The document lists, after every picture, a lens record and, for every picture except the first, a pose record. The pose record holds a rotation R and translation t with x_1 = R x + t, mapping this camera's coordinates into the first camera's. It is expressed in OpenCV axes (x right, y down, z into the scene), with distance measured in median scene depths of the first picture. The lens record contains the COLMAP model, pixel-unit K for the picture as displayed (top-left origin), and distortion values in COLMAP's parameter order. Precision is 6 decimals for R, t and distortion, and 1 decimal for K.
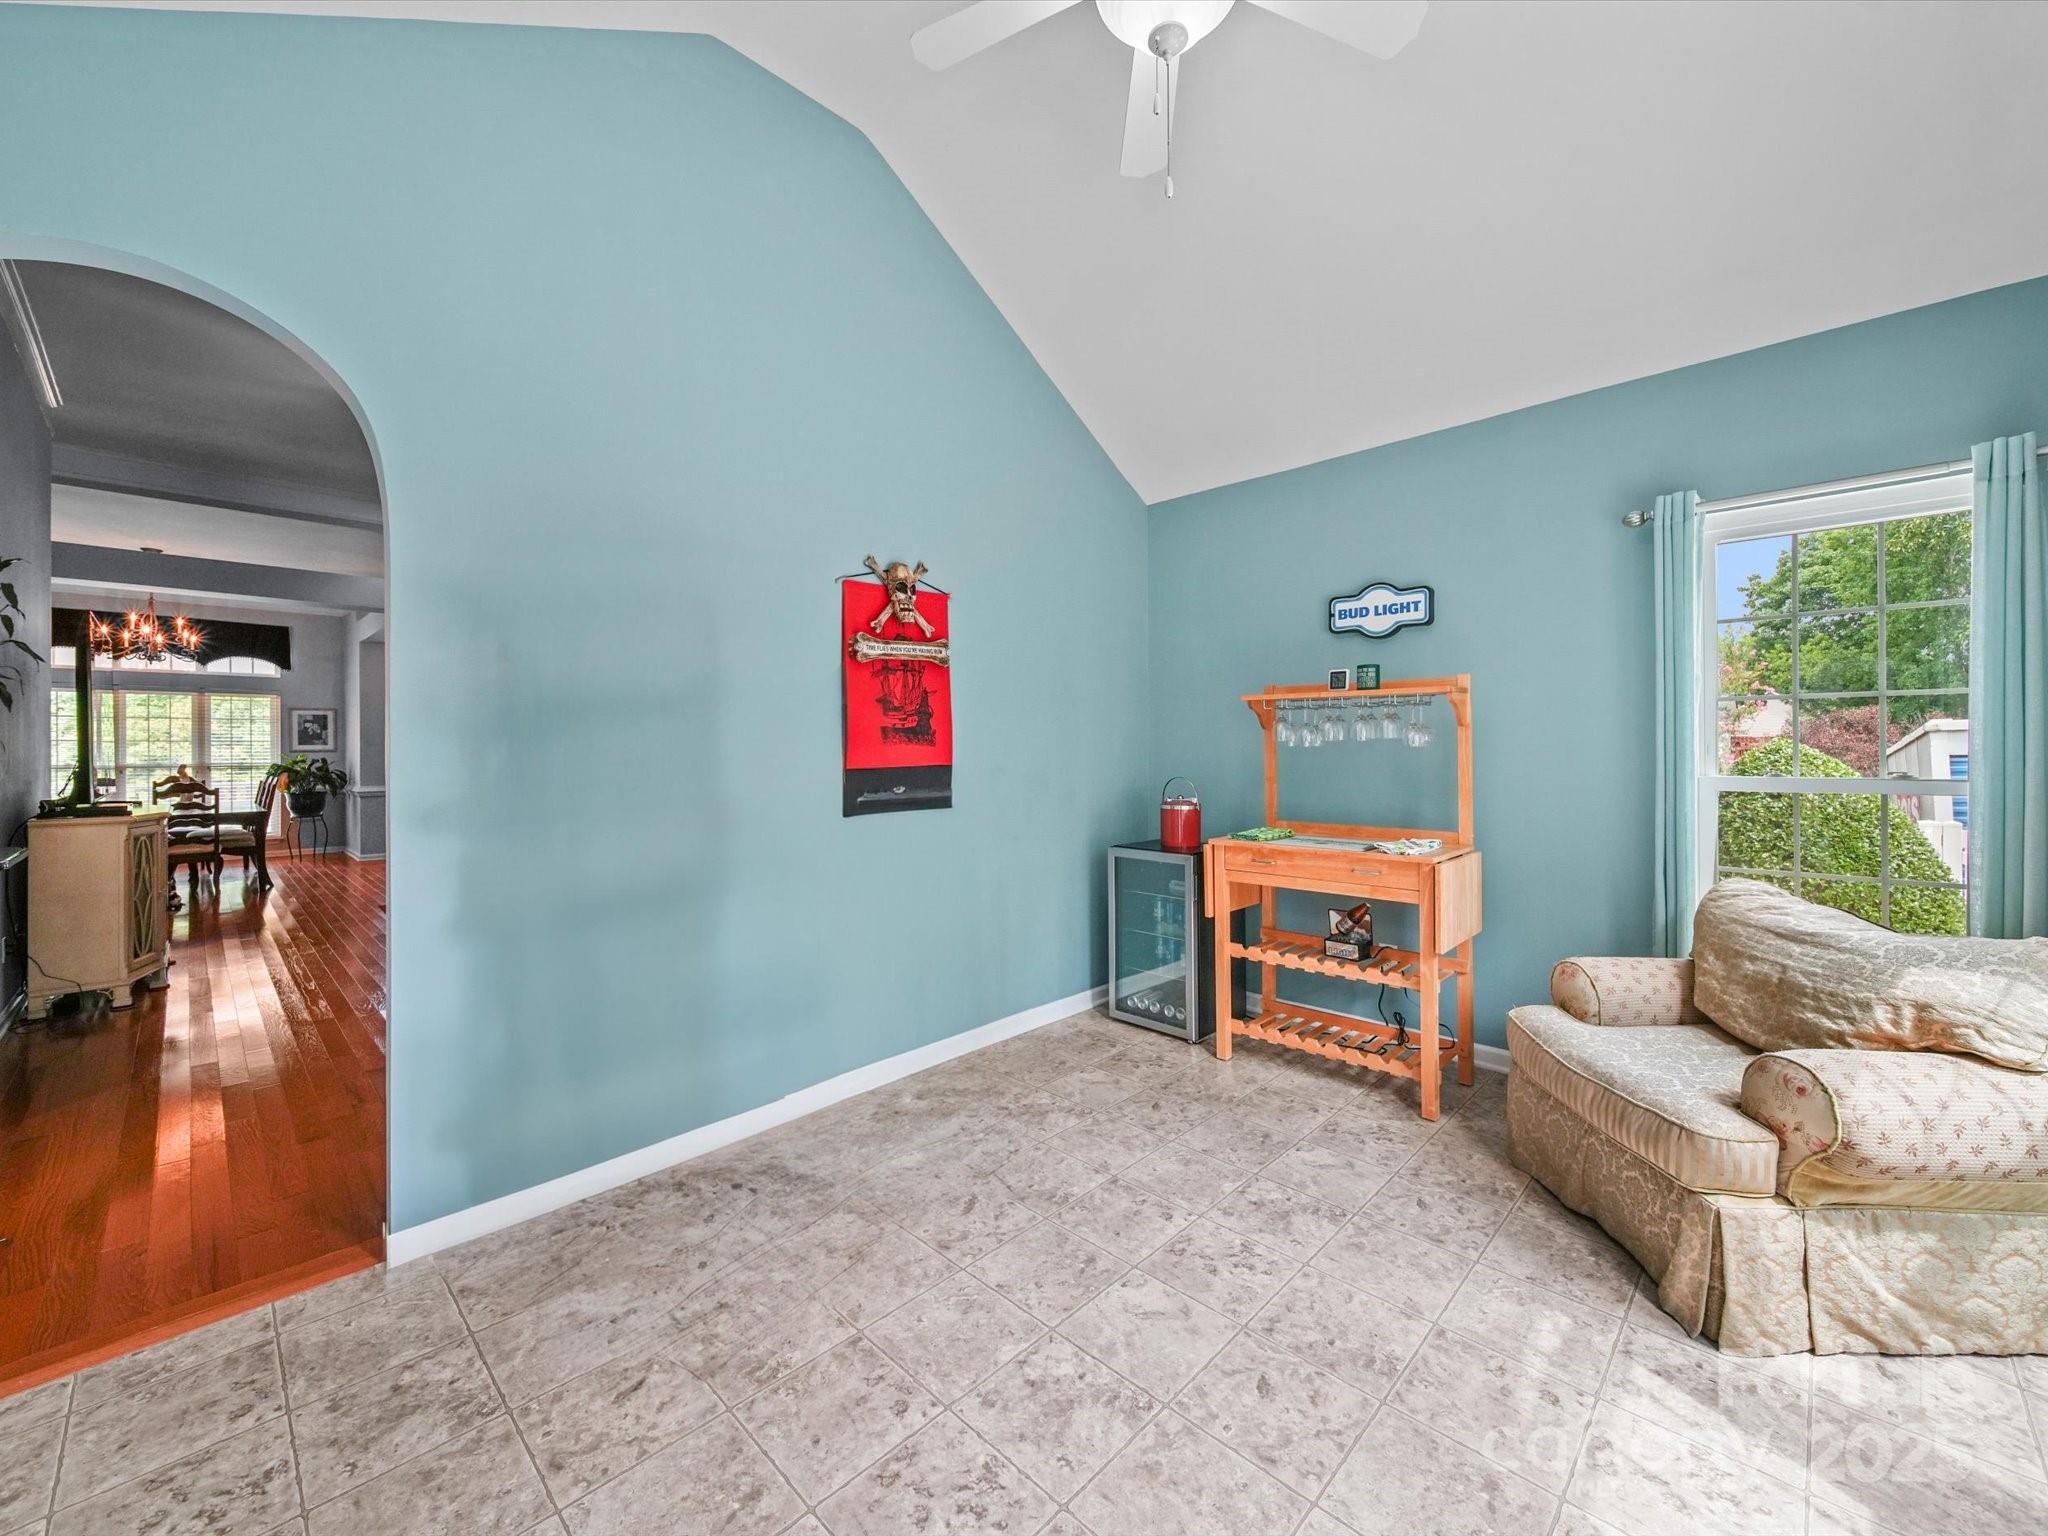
lens RADIAL K [[818.6, 0, 1023.7], [0, 818.6, 757.8], [0, 0, 1]] dist [0.002324, -0.000540]
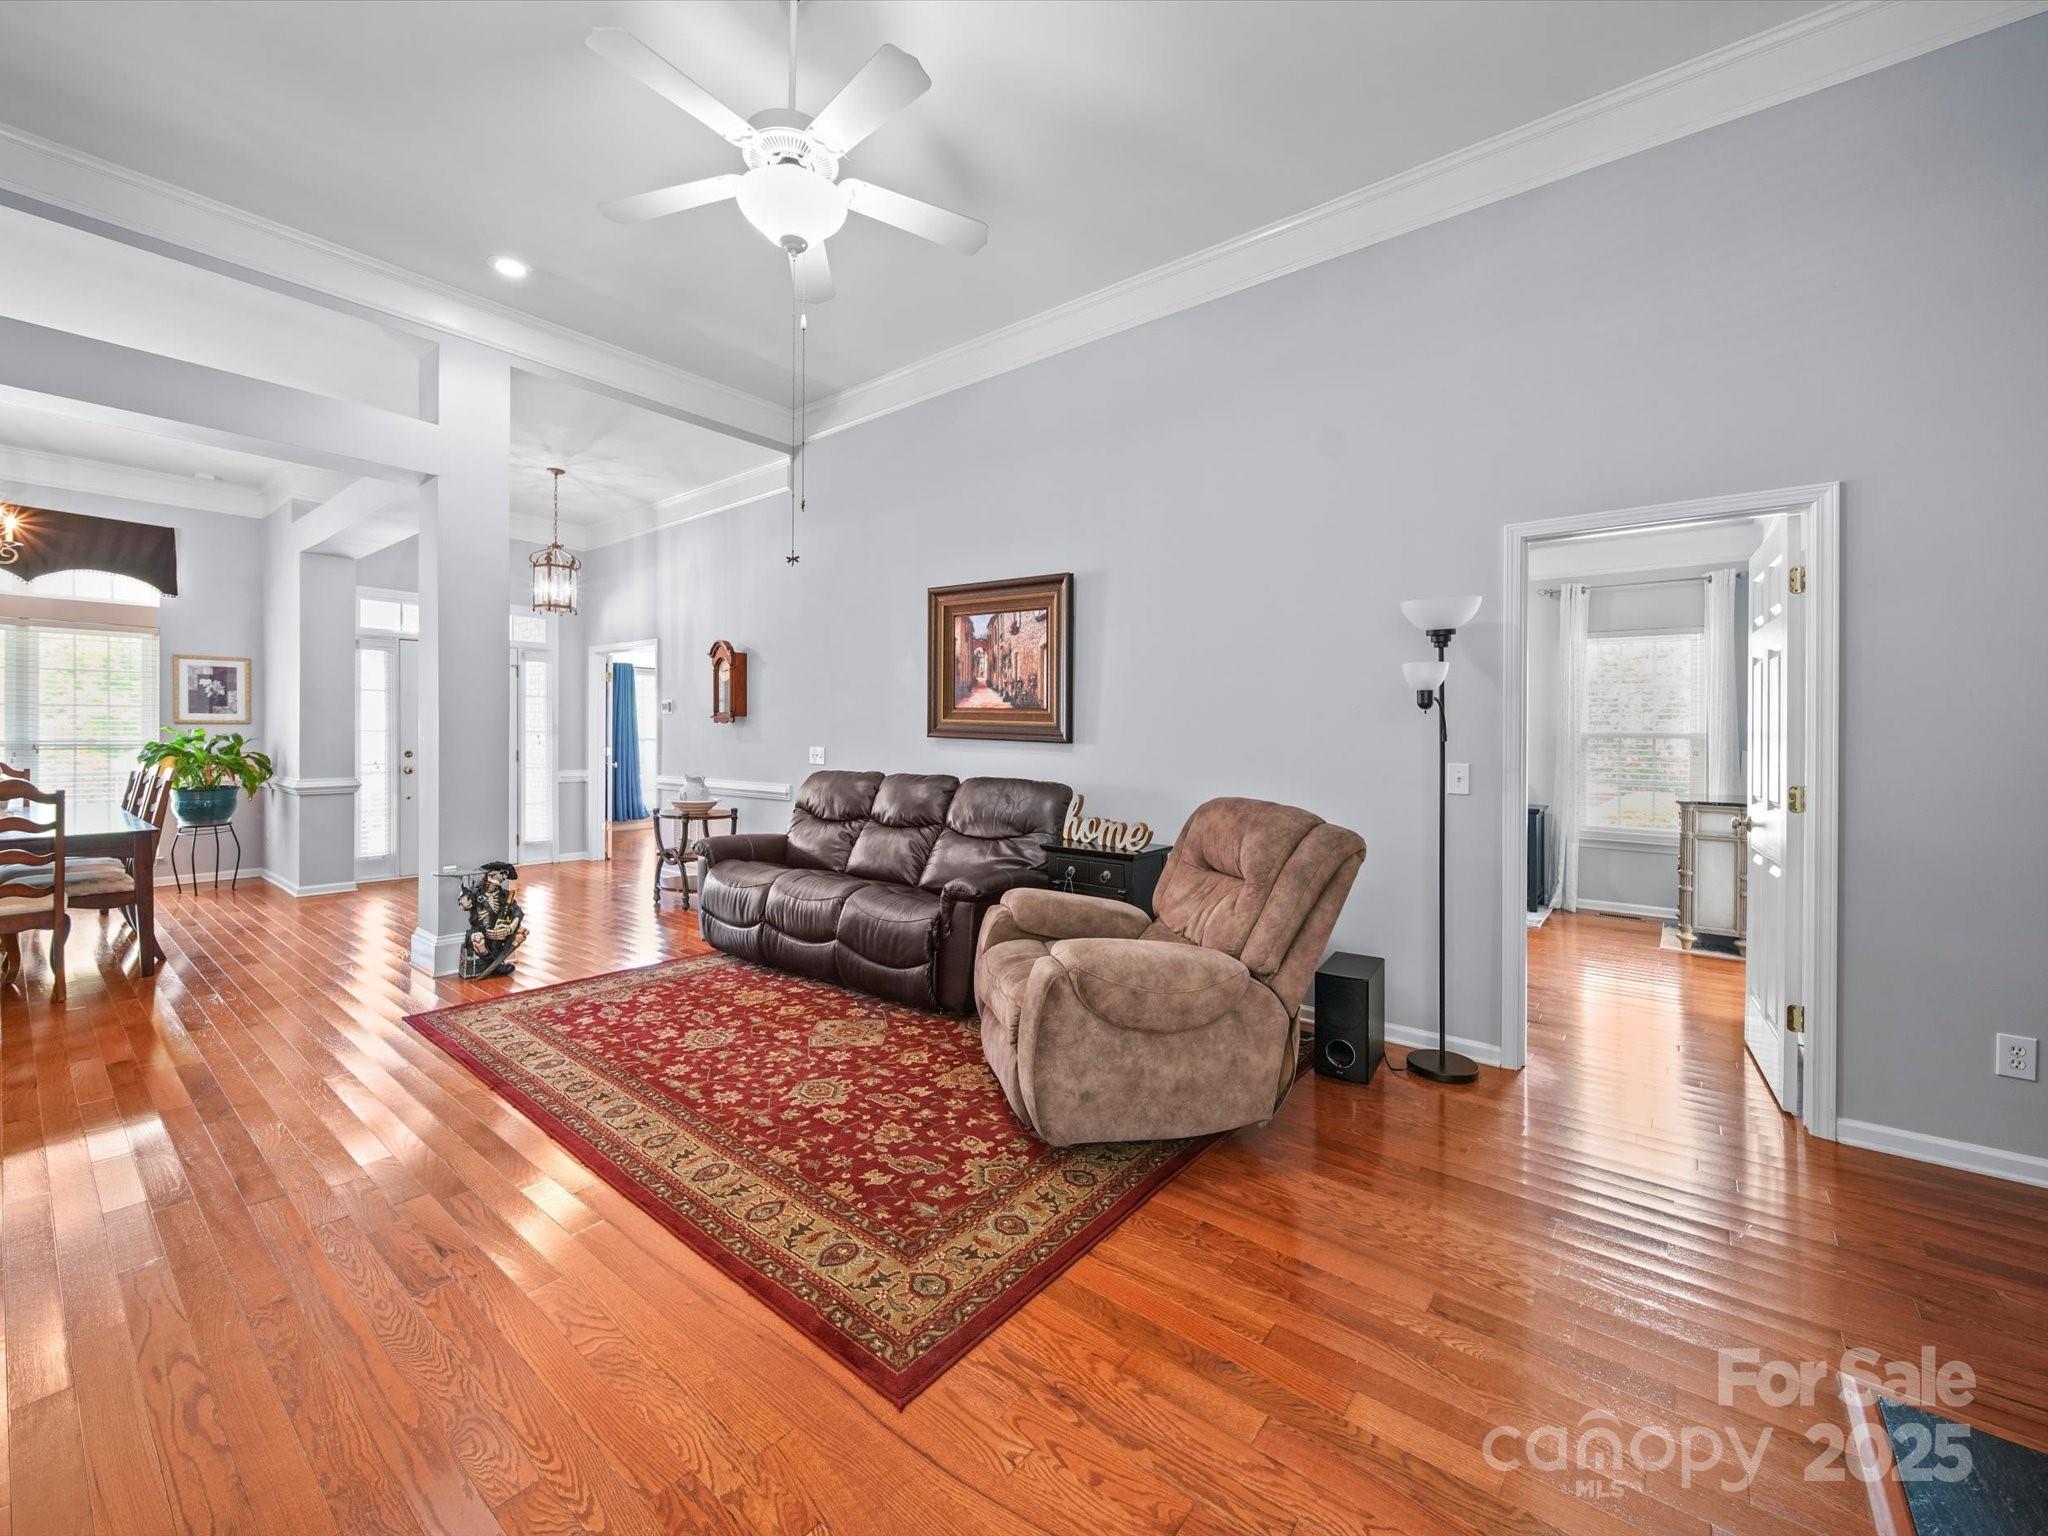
lens RADIAL K [[818.6, 0, 1023.4], [0, 818.6, 734.9], [0, 0, 1]] dist [0.002324, -0.000540]
pose [[0.994497, 0.004114, 0.104683, -0.304343], [-0.004682, 0.999976, 0.005179, -0.005142], [-0.104659, -0.005640, 0.994492, 0.294599]]
